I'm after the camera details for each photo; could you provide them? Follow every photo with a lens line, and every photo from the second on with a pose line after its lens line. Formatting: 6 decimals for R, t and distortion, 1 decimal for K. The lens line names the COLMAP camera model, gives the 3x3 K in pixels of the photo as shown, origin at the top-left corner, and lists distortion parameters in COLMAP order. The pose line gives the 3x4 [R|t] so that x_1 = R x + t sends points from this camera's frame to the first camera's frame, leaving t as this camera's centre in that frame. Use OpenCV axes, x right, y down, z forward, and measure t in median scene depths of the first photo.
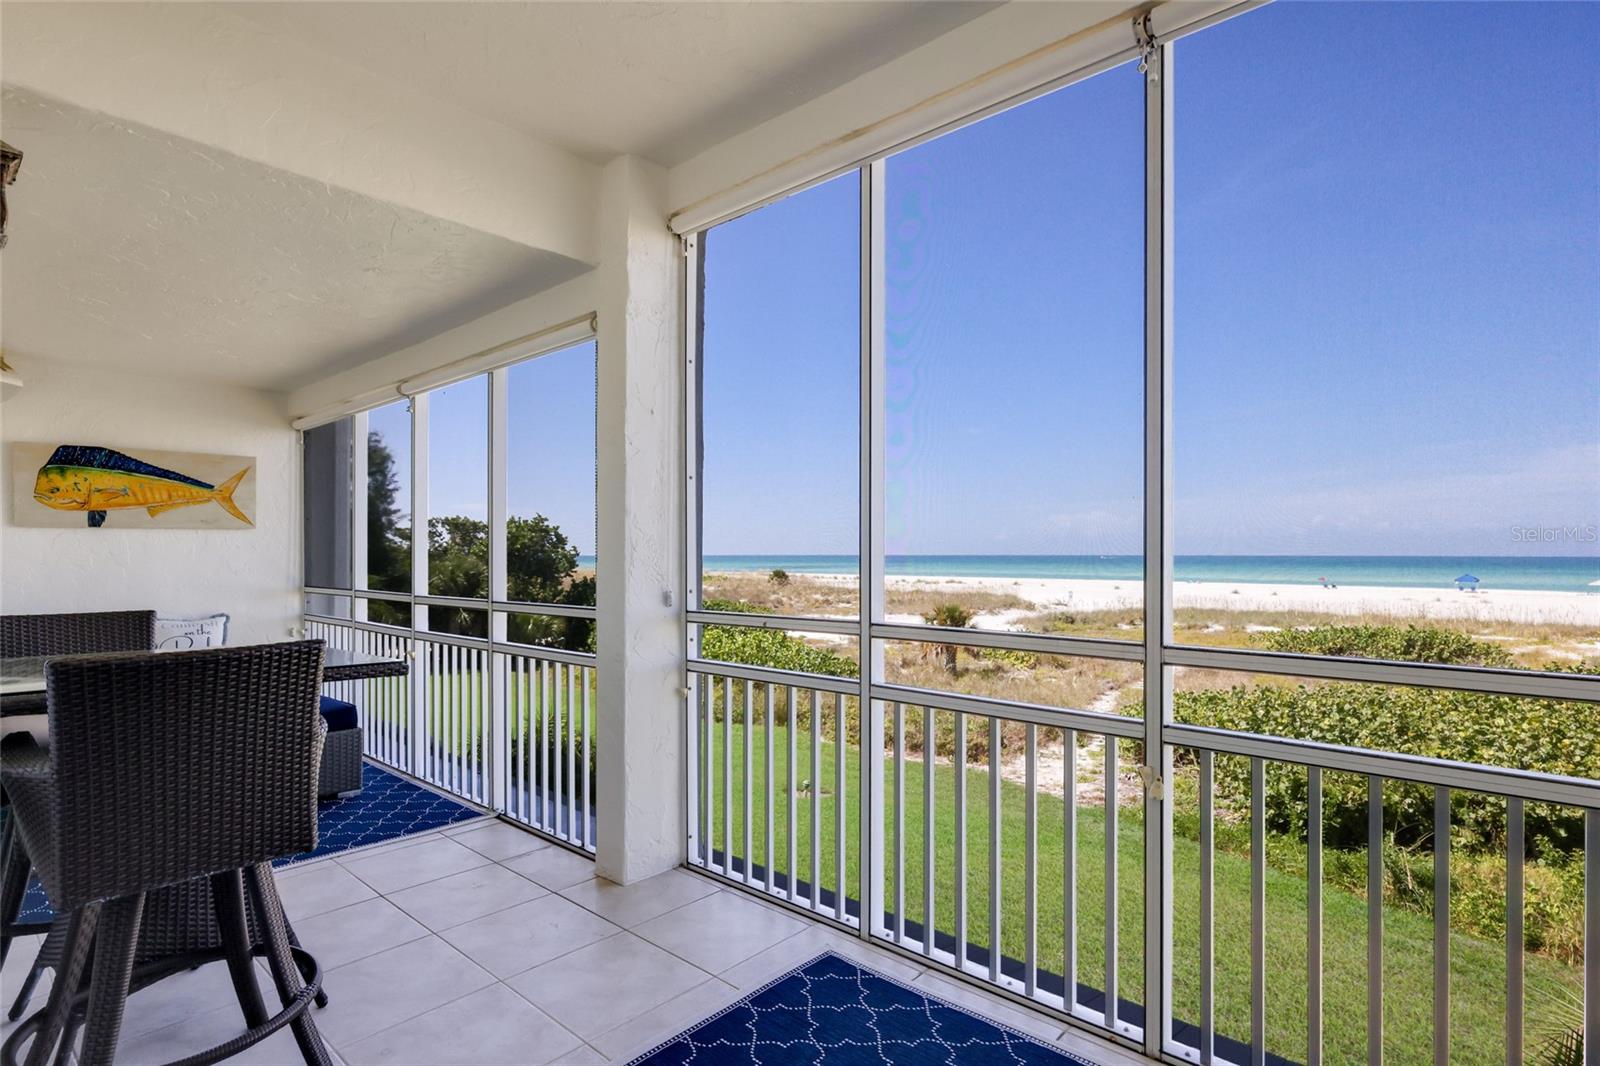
lens RADIAL K [[800.2, 0, 806.4], [0, 800.2, 548.1], [0, 0, 1]] dist [-0.002789, 0.000535]
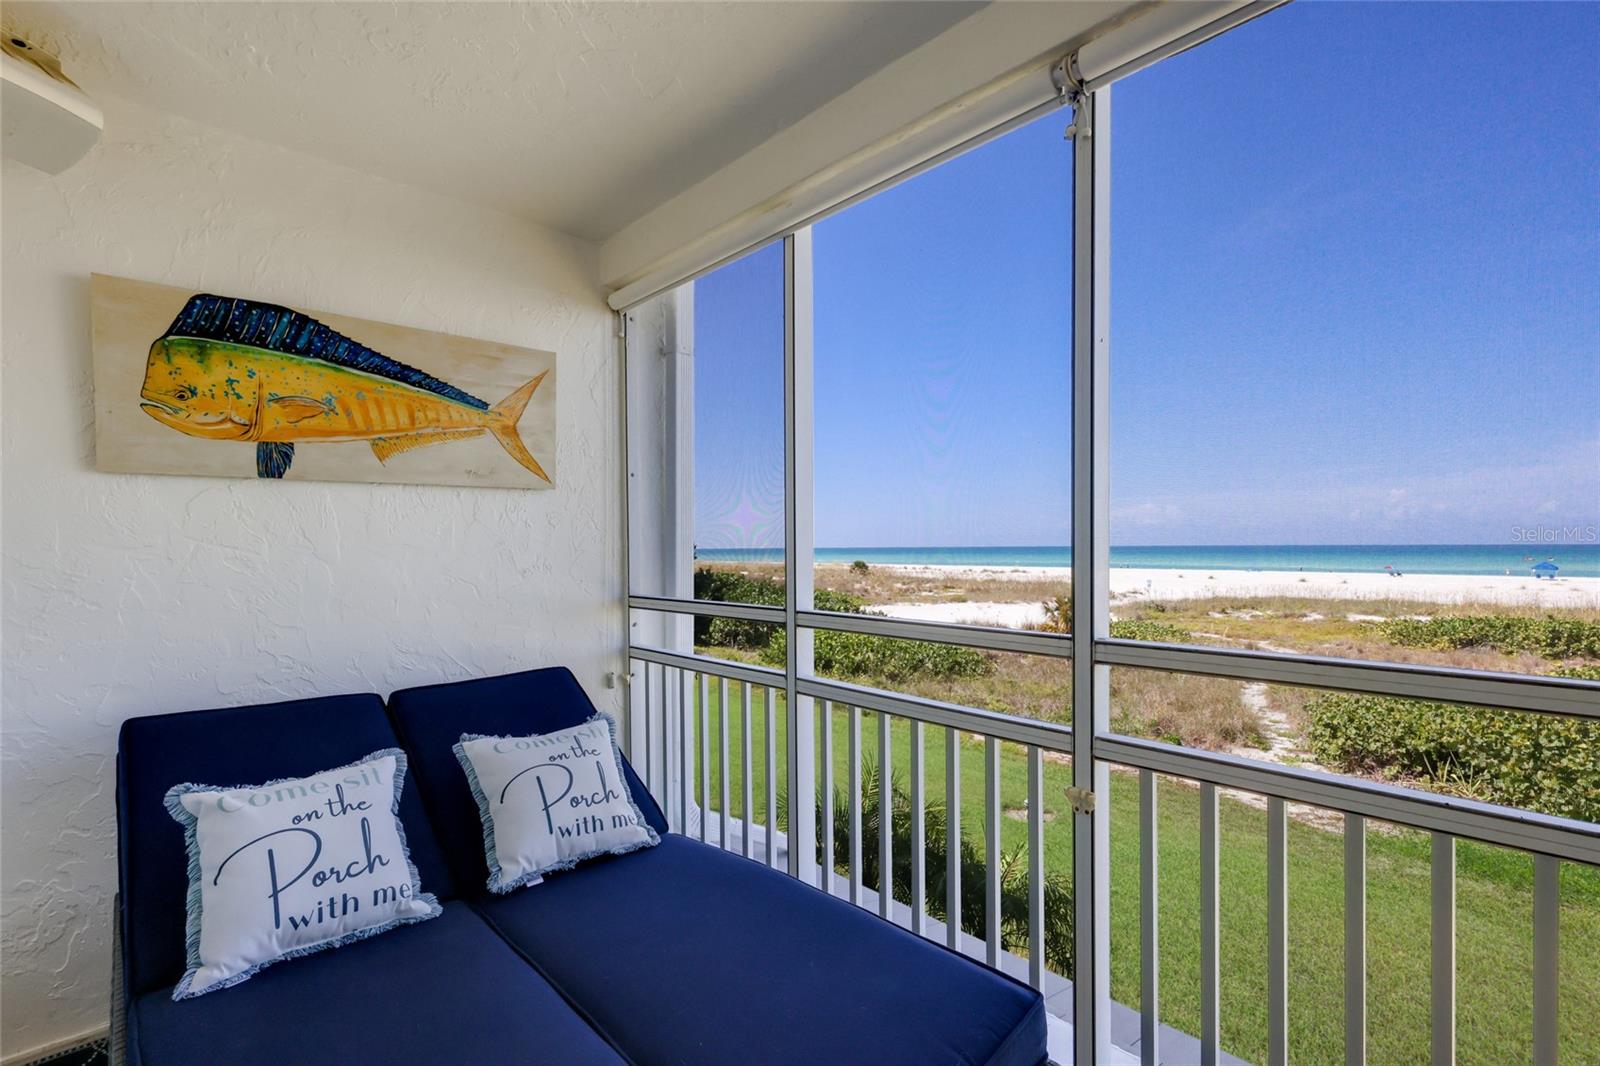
lens RADIAL K [[709.9, 0, 797.1], [0, 709.9, 549.6], [0, 0, 1]] dist [0.003968, 0.001055]
pose [[0.995878, -0.006319, -0.090485, -0.500368], [0.007342, 0.999913, 0.010984, 0.011825], [0.090407, -0.011603, 0.995837, 0.560135]]
